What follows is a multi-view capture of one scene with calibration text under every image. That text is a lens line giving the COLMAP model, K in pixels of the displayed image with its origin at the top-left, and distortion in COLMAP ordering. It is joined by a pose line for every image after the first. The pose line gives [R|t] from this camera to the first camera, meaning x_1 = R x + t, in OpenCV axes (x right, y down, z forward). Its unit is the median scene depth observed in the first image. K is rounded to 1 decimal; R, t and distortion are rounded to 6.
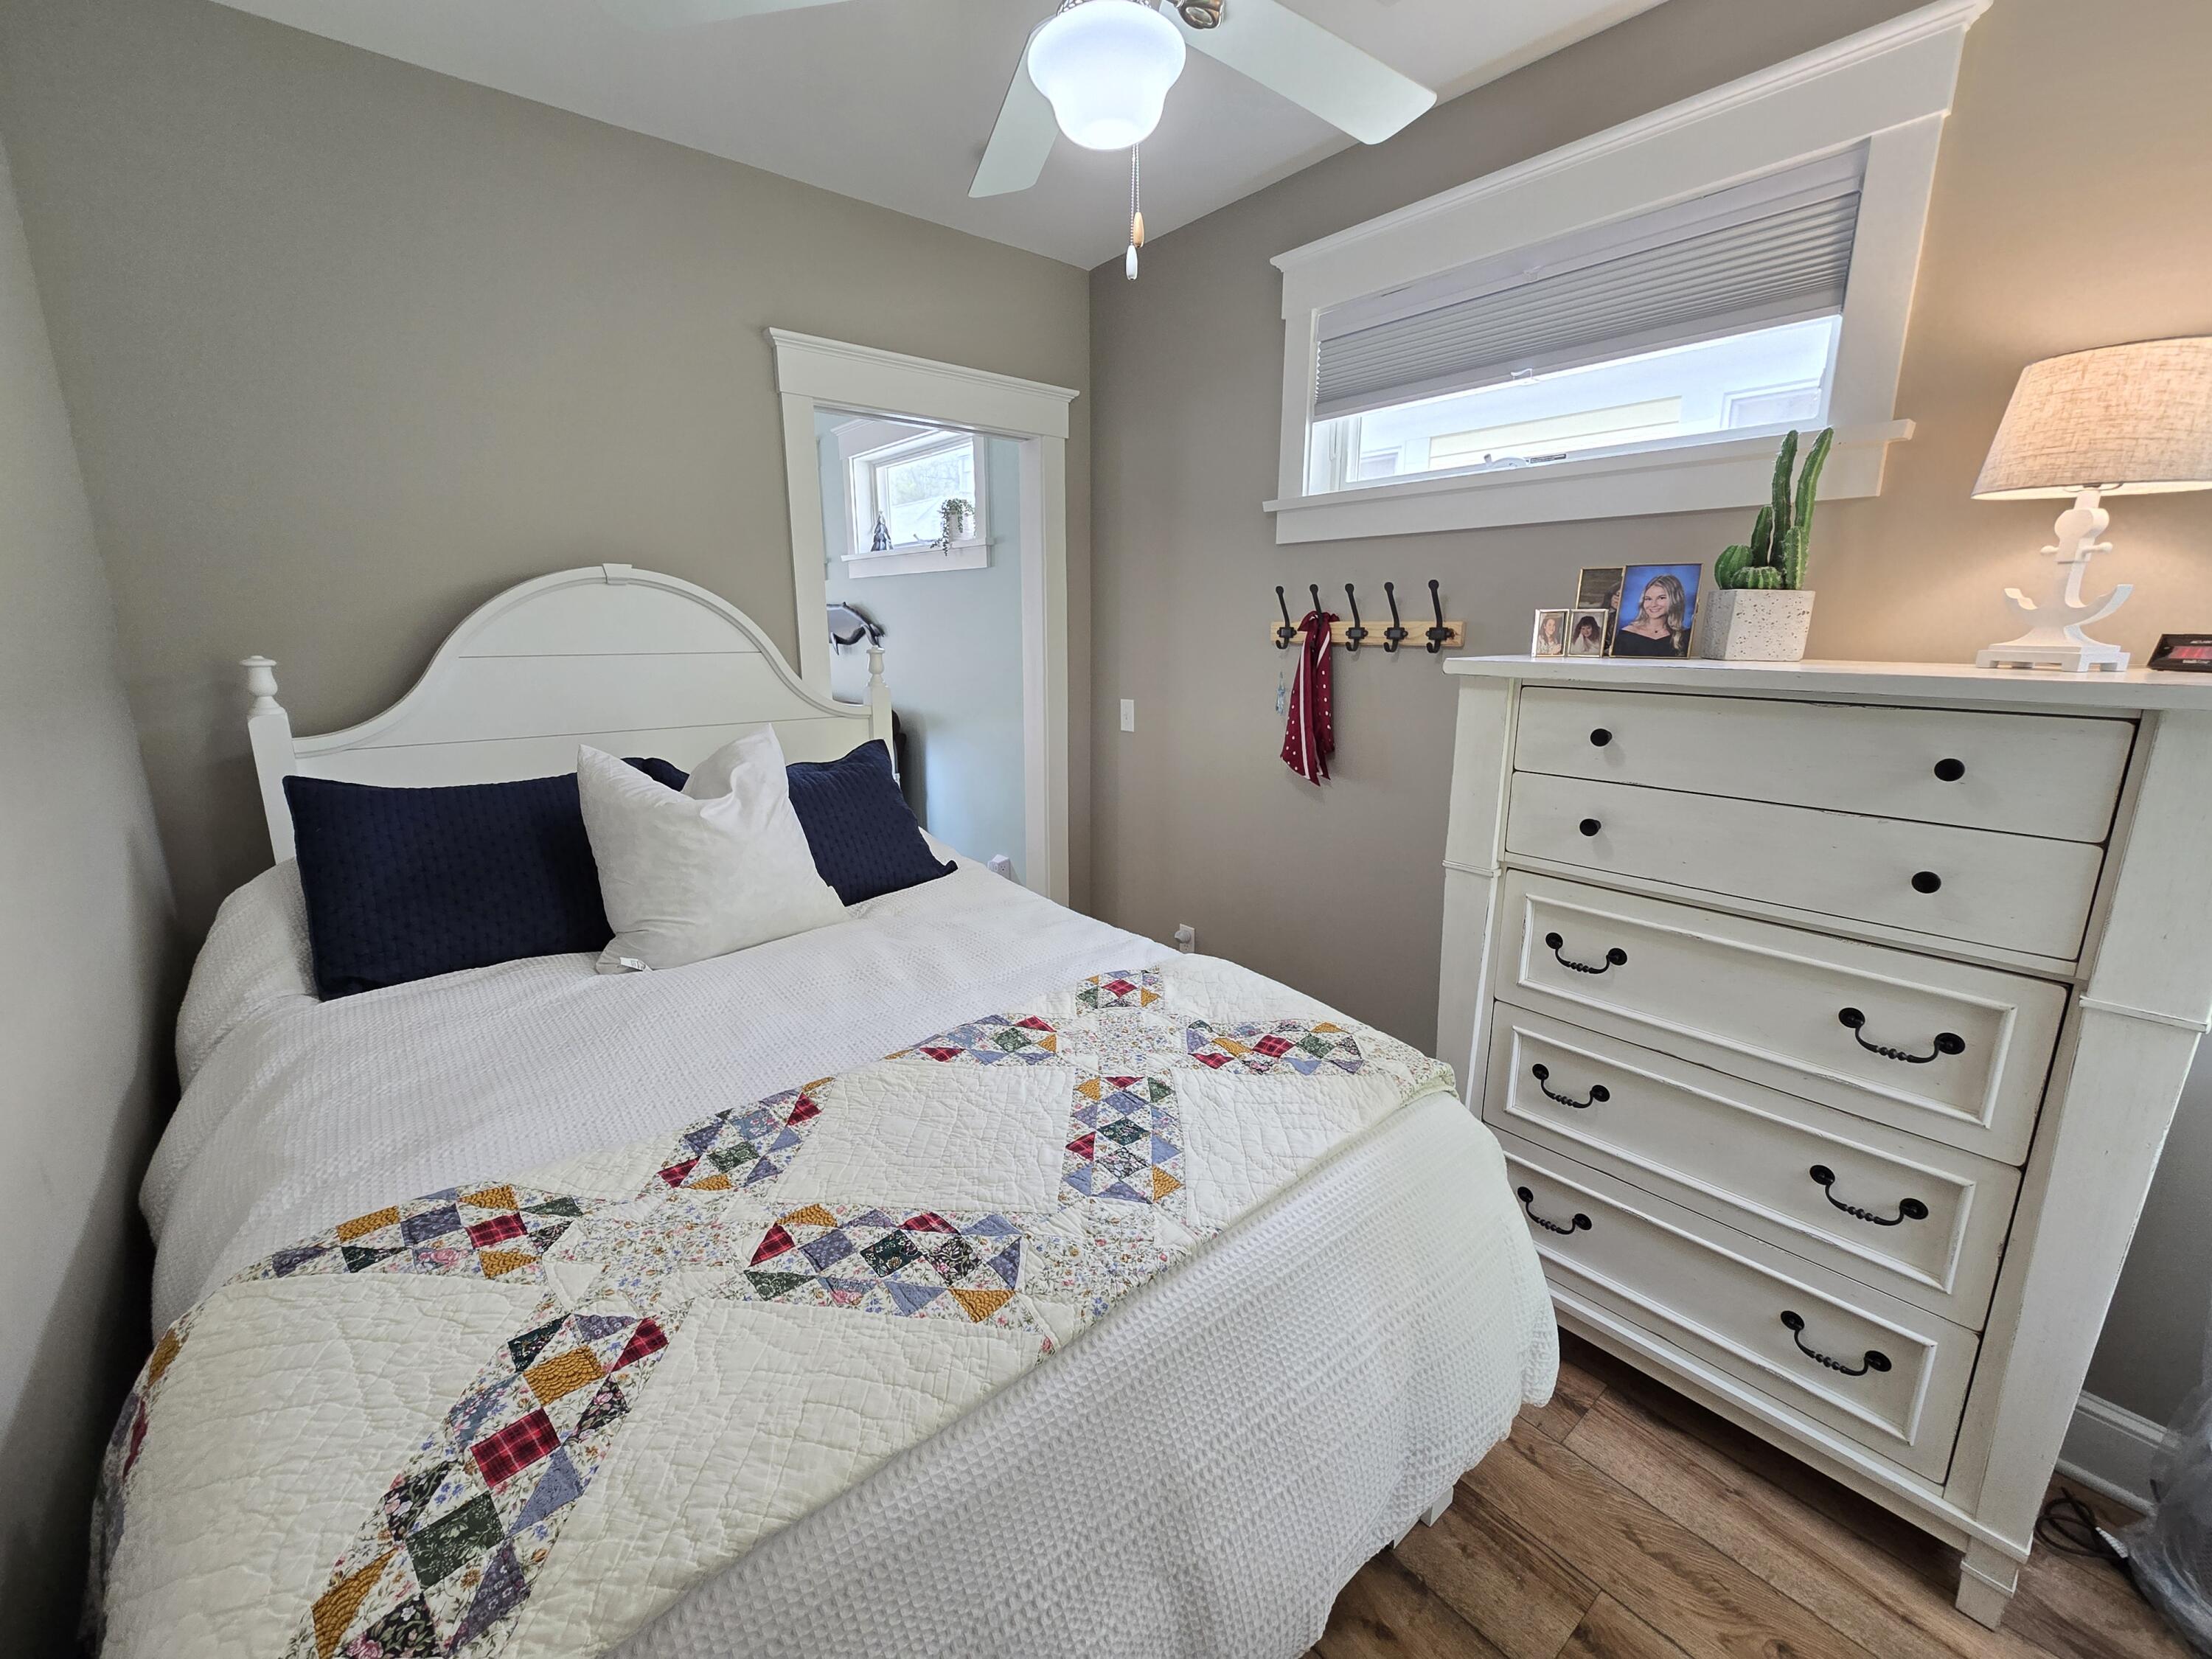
lens RADIAL K [[902.6, 0, 1099.6], [0, 902.6, 824.5], [0, 0, 1]] dist [-0.000403, -0.000588]
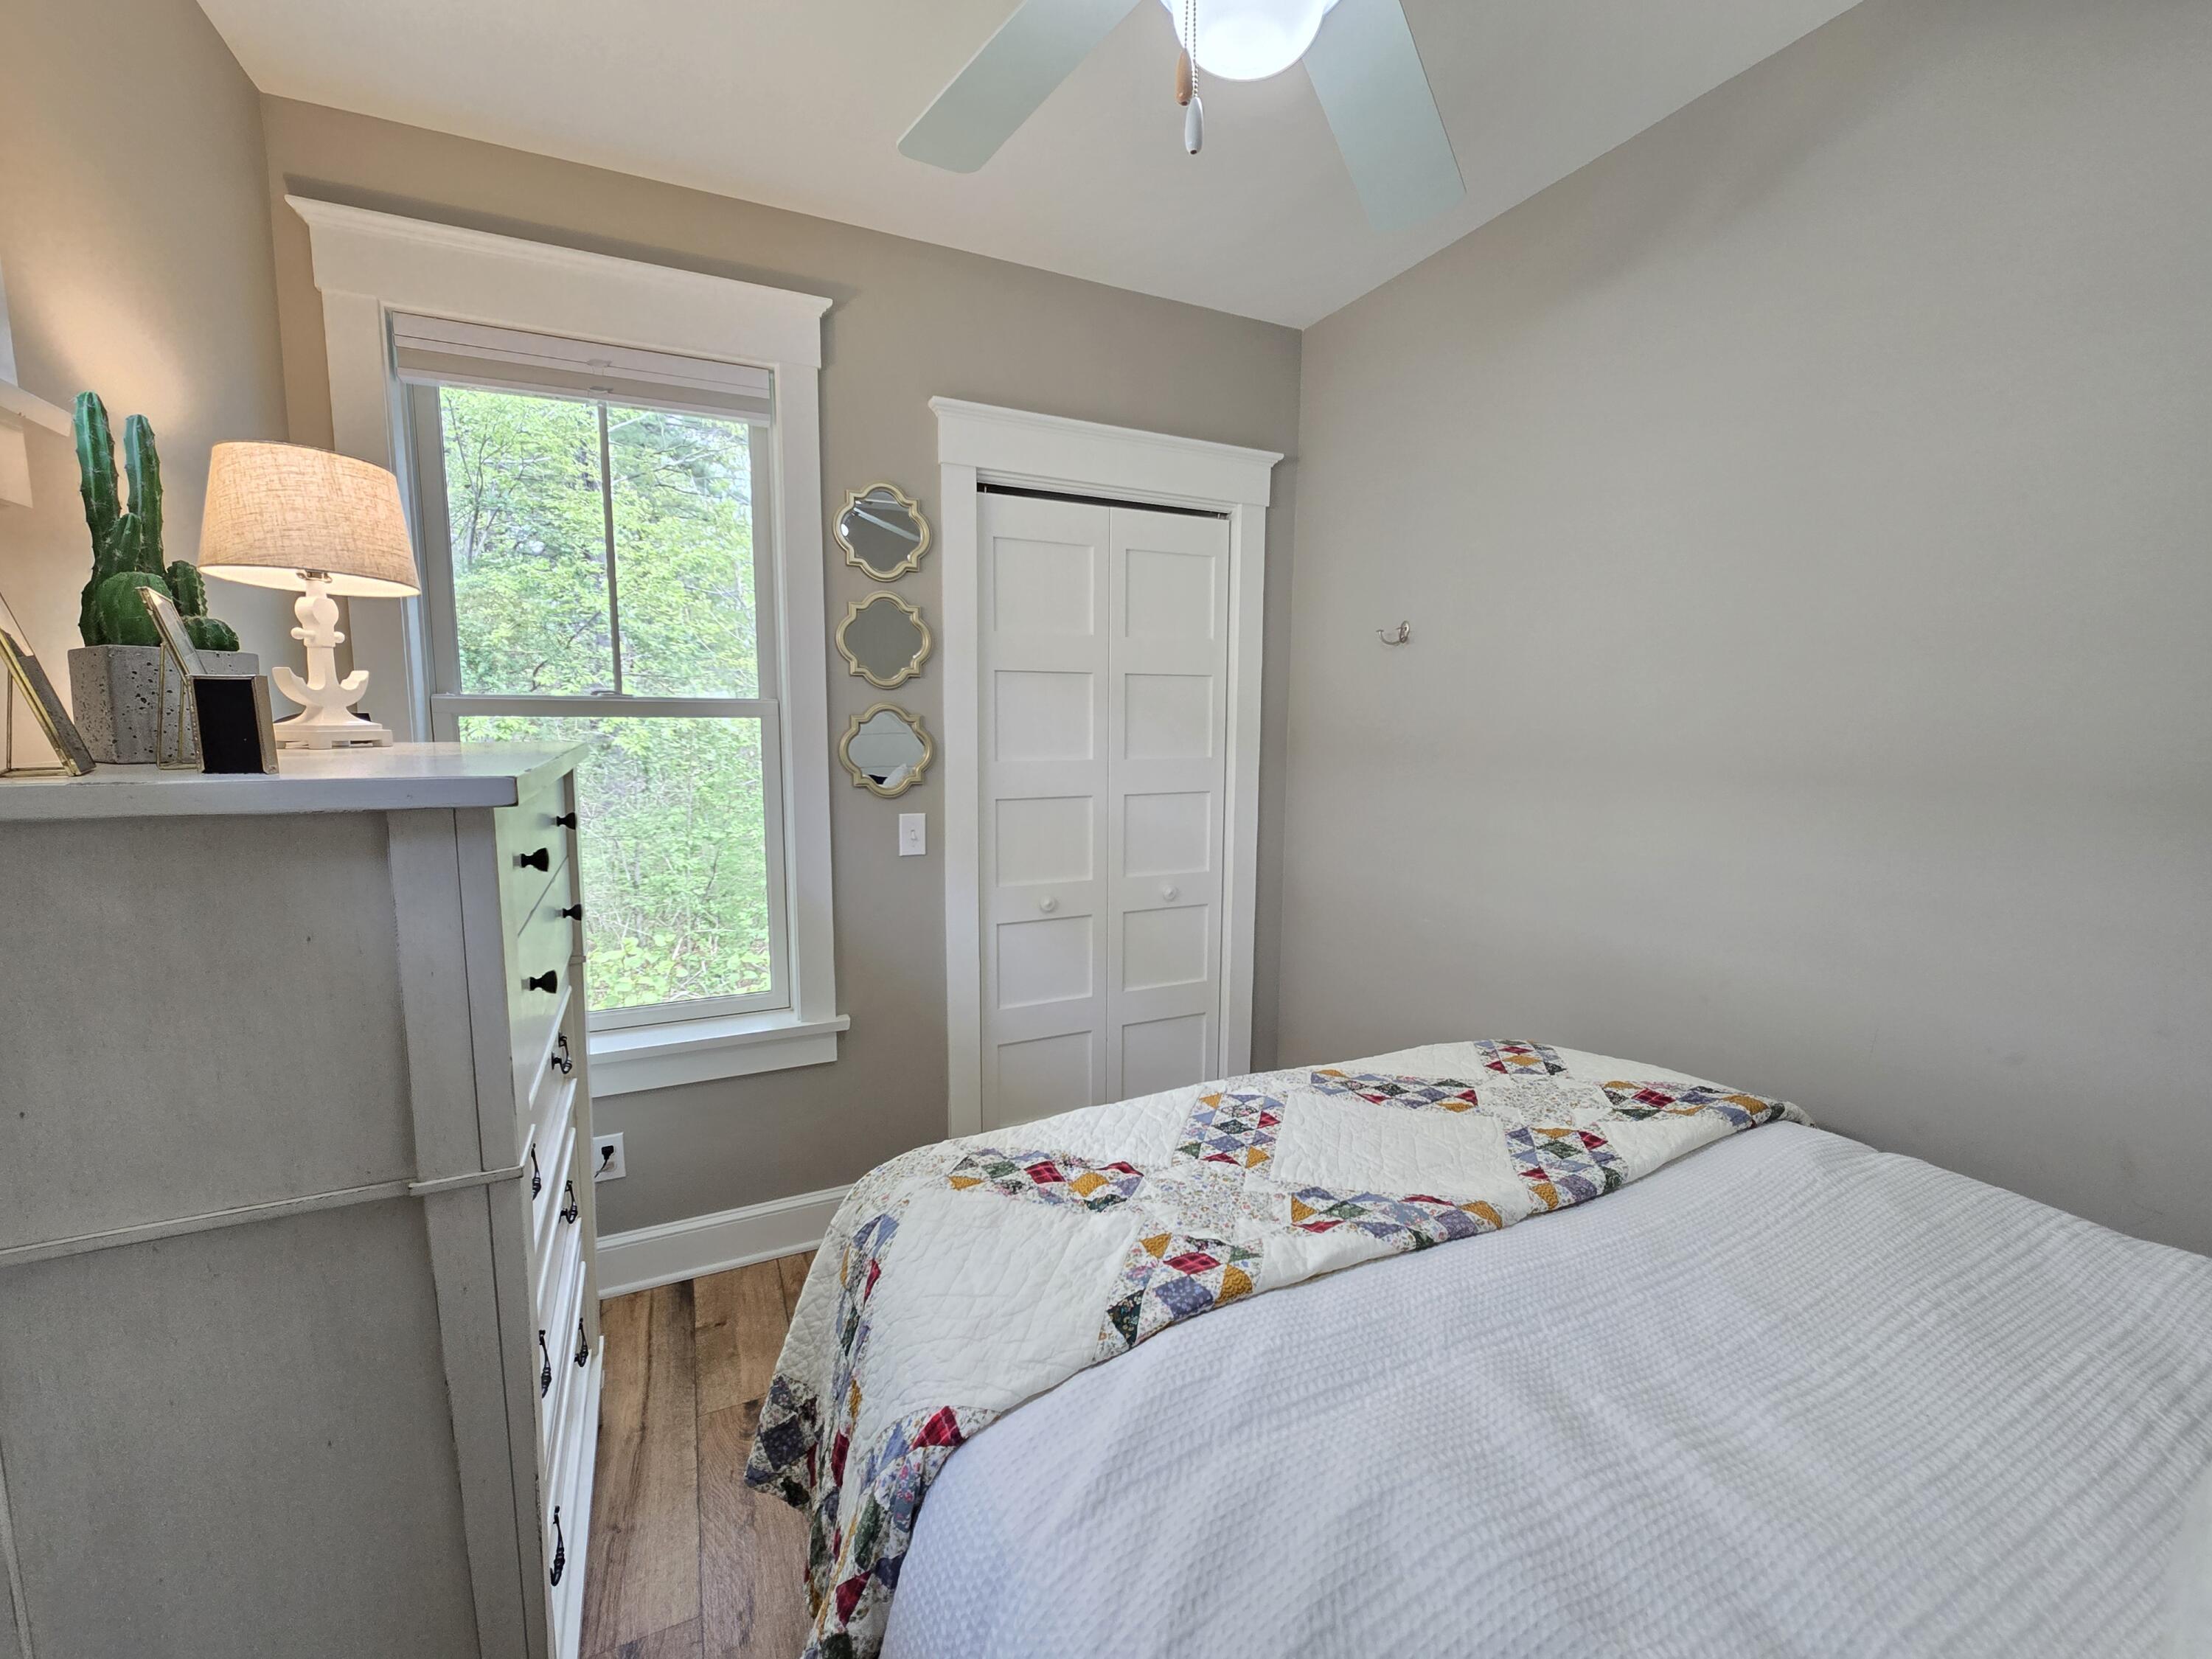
lens RADIAL K [[902.6, 0, 1099.6], [0, 902.6, 824.5], [0, 0, 1]] dist [-0.000403, -0.000588]
pose [[-0.969489, -0.033811, 0.242792, -0.082734], [0.050931, 0.941047, 0.334420, -0.470932], [-0.239786, 0.336582, -0.910613, 2.064563]]
